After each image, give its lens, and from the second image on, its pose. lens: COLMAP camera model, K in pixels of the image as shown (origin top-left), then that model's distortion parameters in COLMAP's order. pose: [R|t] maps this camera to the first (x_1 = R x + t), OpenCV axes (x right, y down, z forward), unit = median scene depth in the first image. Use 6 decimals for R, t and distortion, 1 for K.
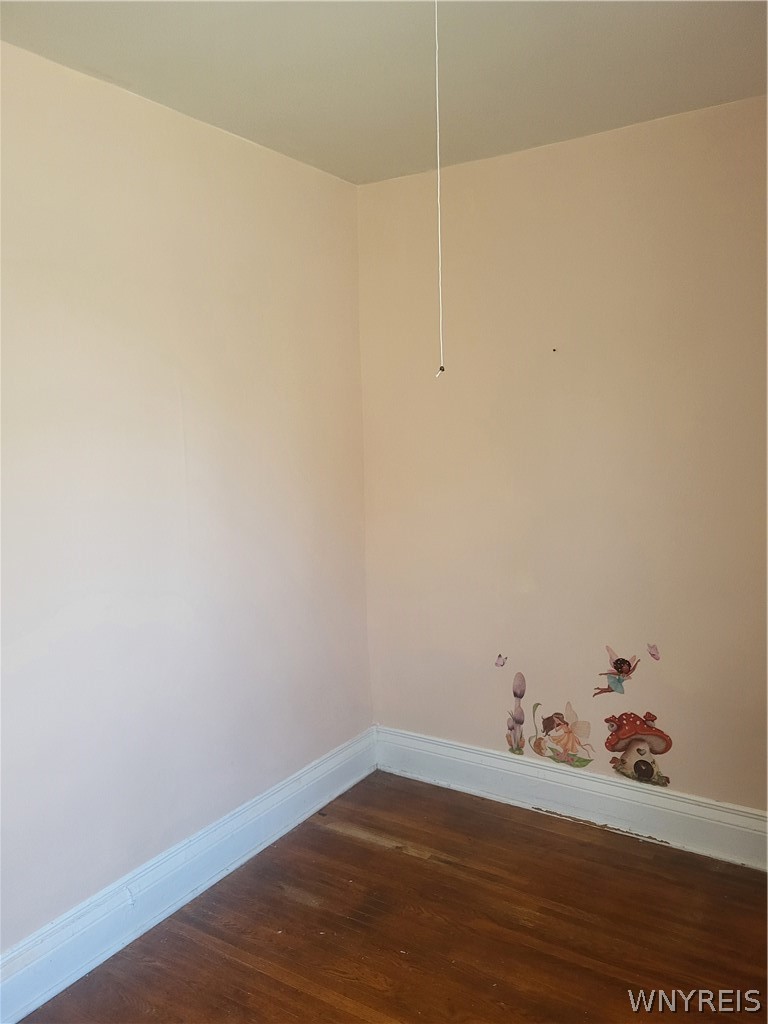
lens RADIAL K [[797.7, 0, 388.1], [0, 797.7, 511.3], [0, 0, 1]] dist [0.036655, -0.036468]
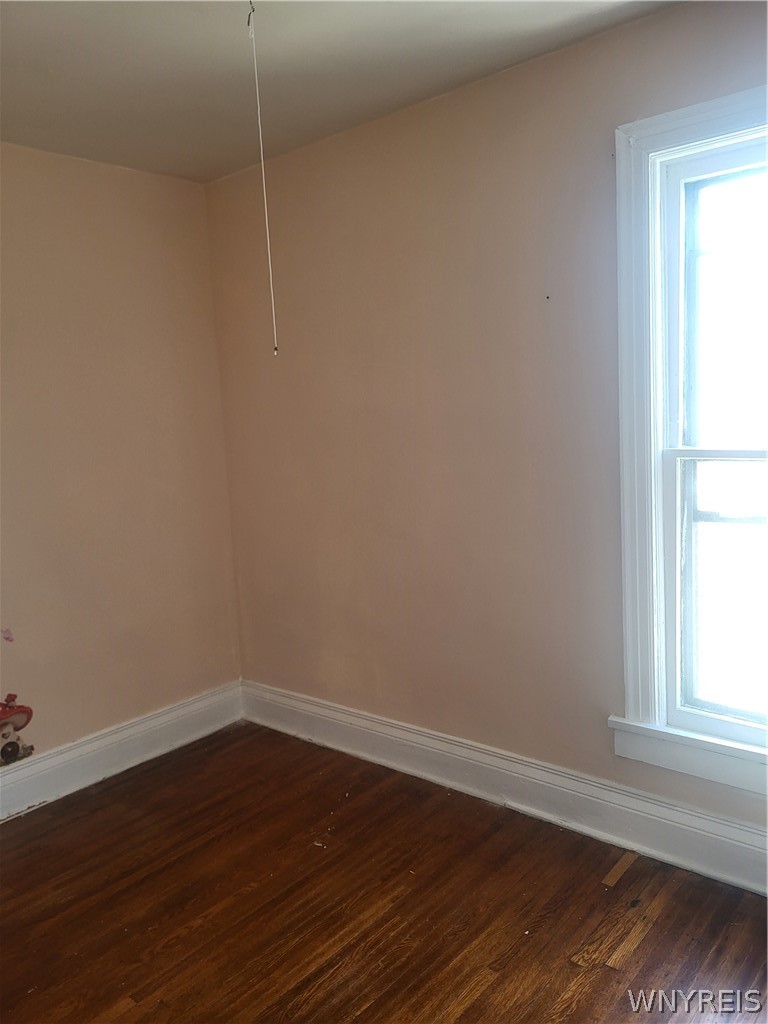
lens RADIAL K [[797.7, 0, 388.1], [0, 797.7, 511.3], [0, 0, 1]] dist [0.036655, -0.036468]
pose [[0.126932, -0.112647, 0.985494, -0.676778], [0.167558, 0.981688, 0.090631, 0.001466], [-0.977657, 0.153623, 0.143483, 0.345566]]
